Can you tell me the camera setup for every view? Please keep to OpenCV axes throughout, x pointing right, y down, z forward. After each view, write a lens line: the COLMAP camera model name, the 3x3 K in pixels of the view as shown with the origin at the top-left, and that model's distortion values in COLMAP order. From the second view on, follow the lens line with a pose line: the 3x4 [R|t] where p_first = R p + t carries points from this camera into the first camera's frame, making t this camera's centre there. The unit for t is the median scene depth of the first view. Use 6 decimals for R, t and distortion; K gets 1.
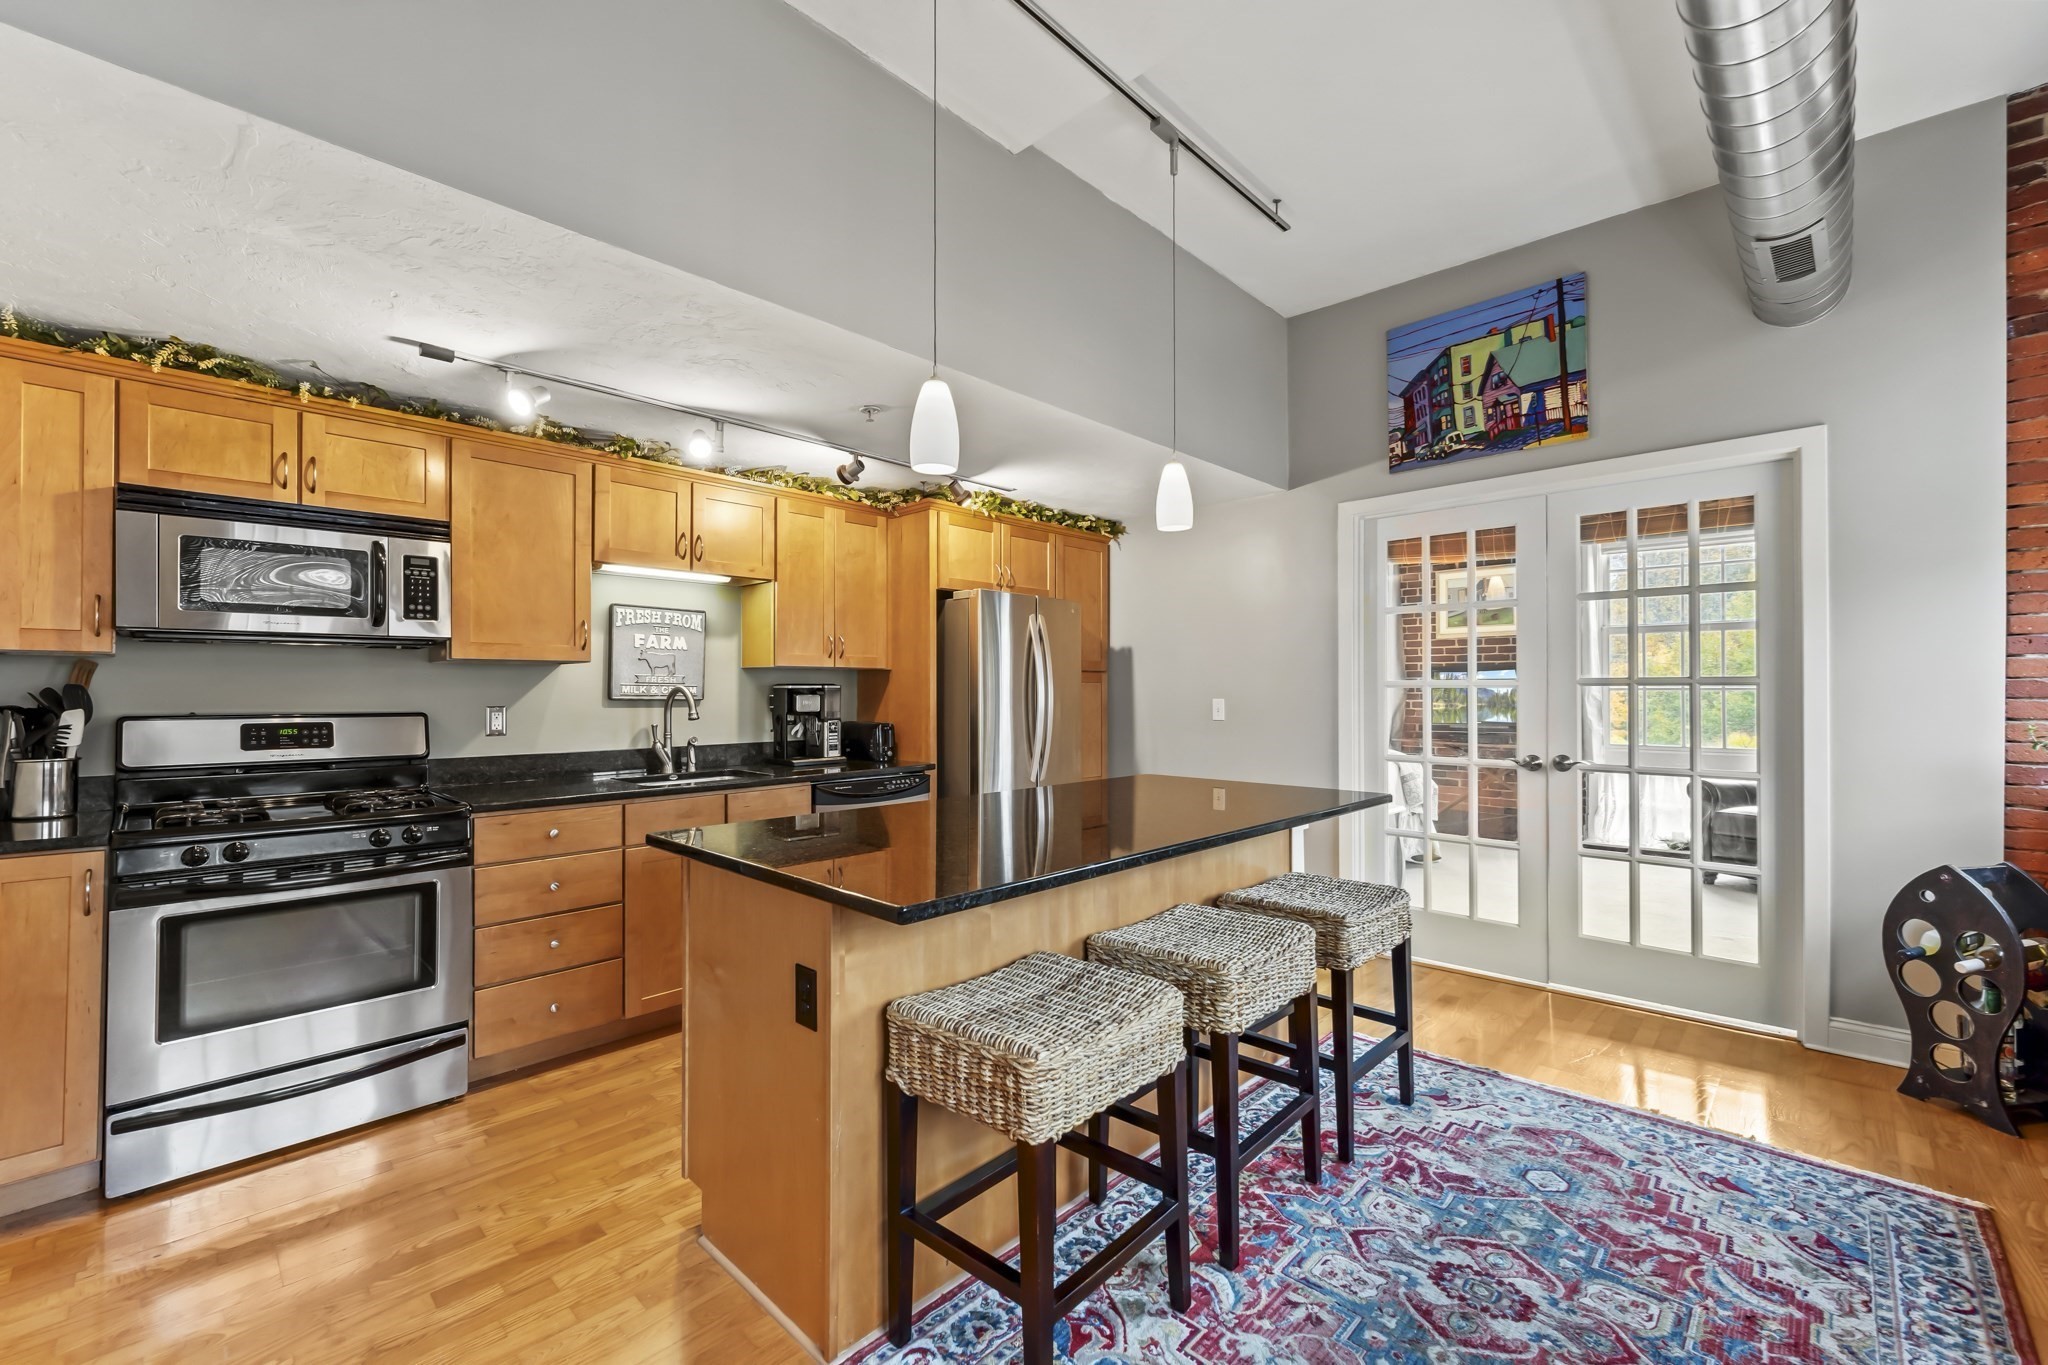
lens RADIAL K [[832.5, 0, 1026.3], [0, 832.5, 680.9], [0, 0, 1]] dist [-0.001150, -0.000313]
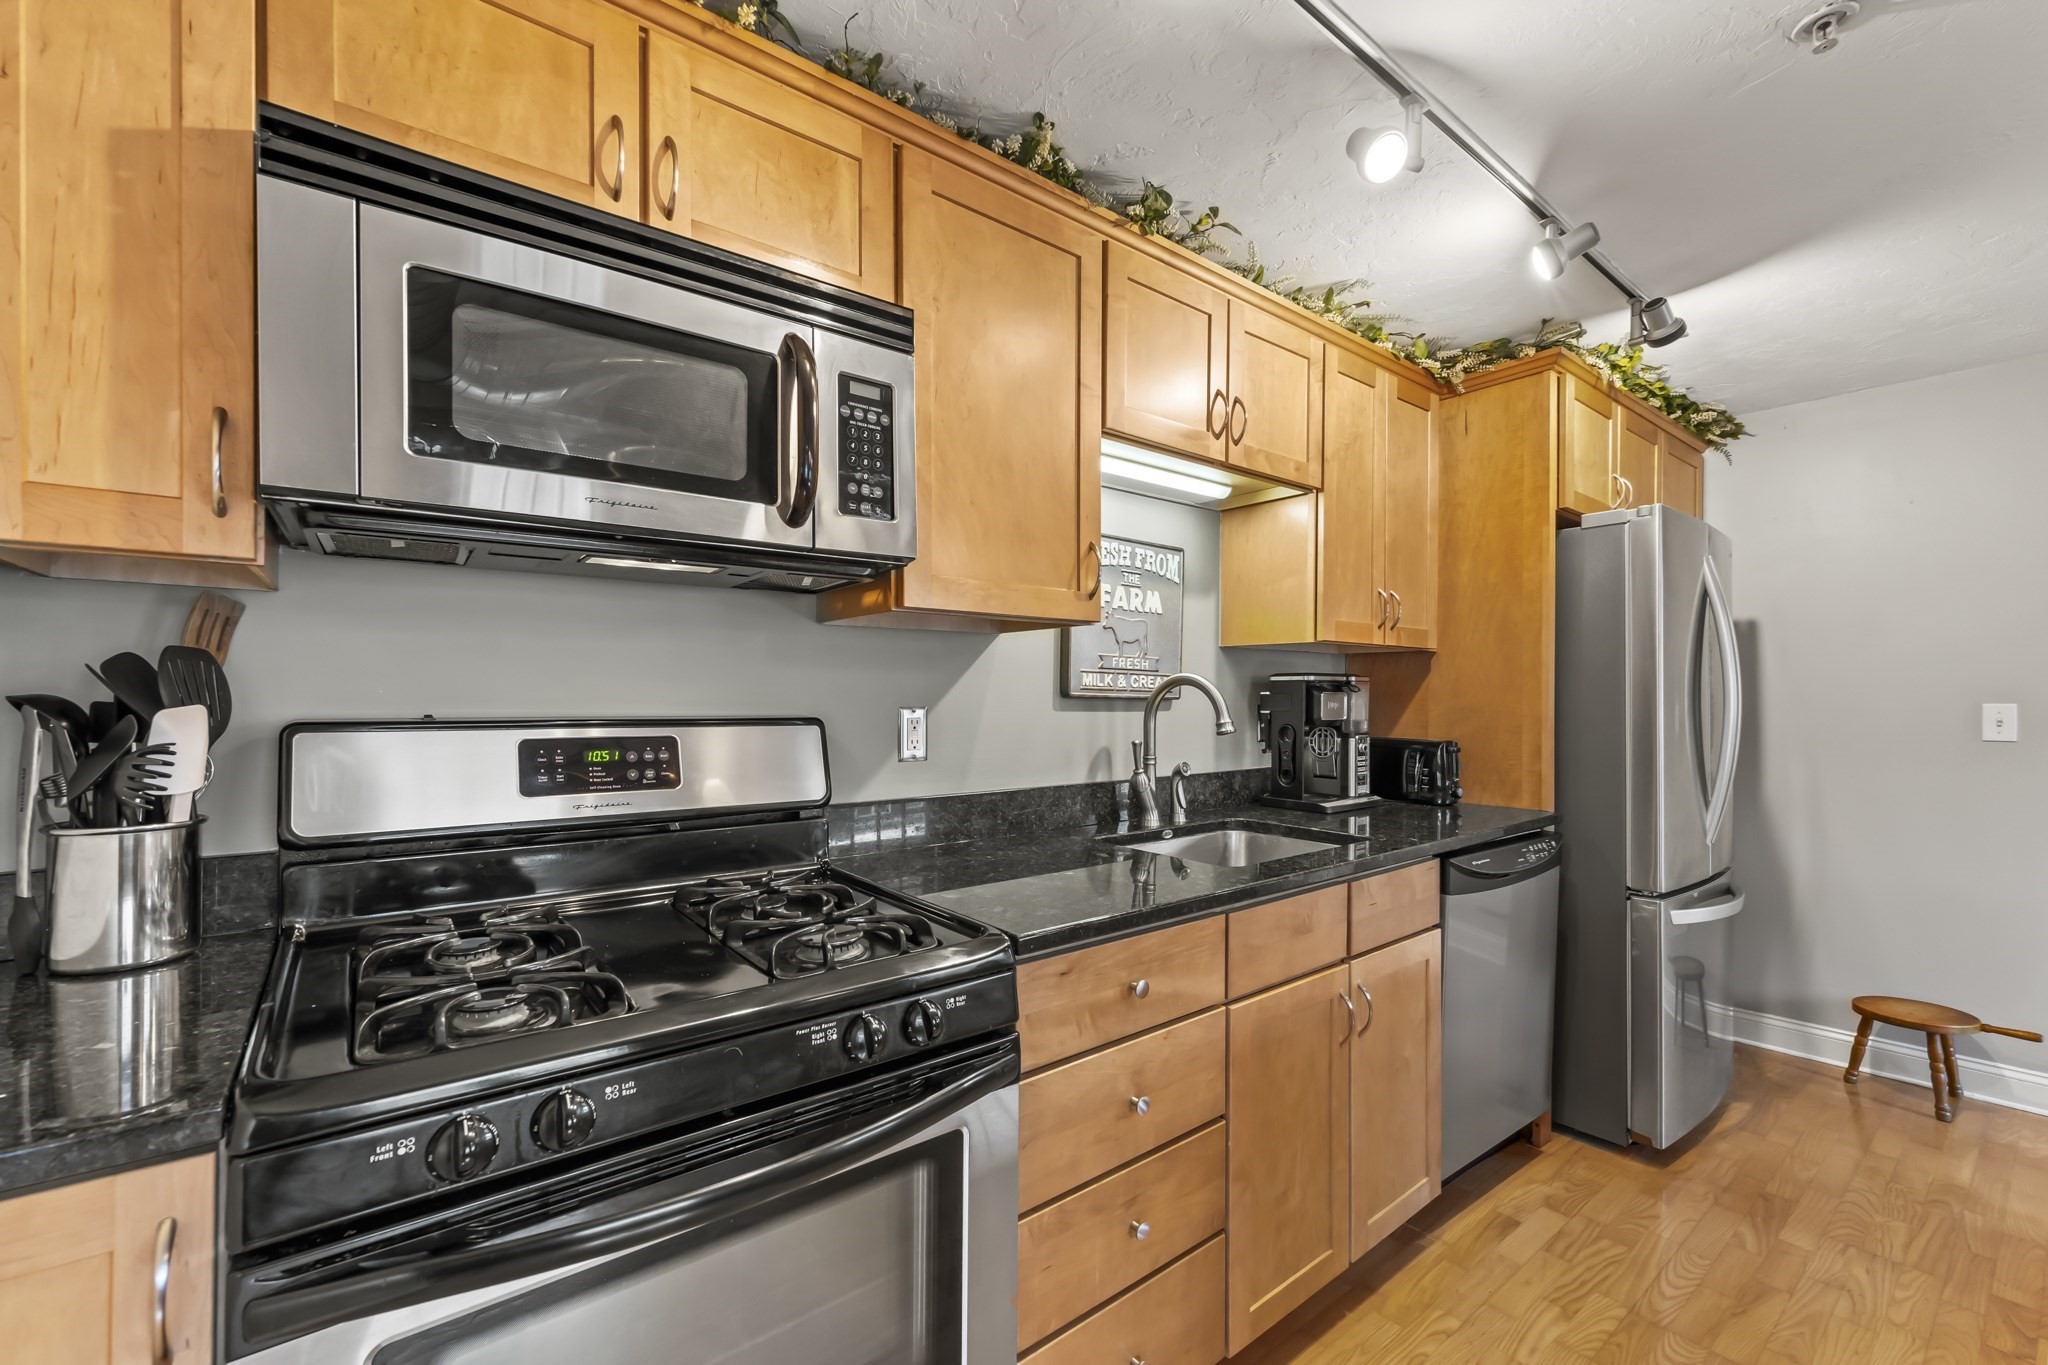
lens RADIAL K [[832.5, 0, 1026.9], [0, 832.5, 701.3], [0, 0, 1]] dist [-0.001150, -0.000313]
pose [[0.990170, 0.006076, -0.139736, -0.473174], [-0.003626, 0.999835, 0.017782, 0.016104], [0.139821, -0.017101, 0.990029, 0.456532]]
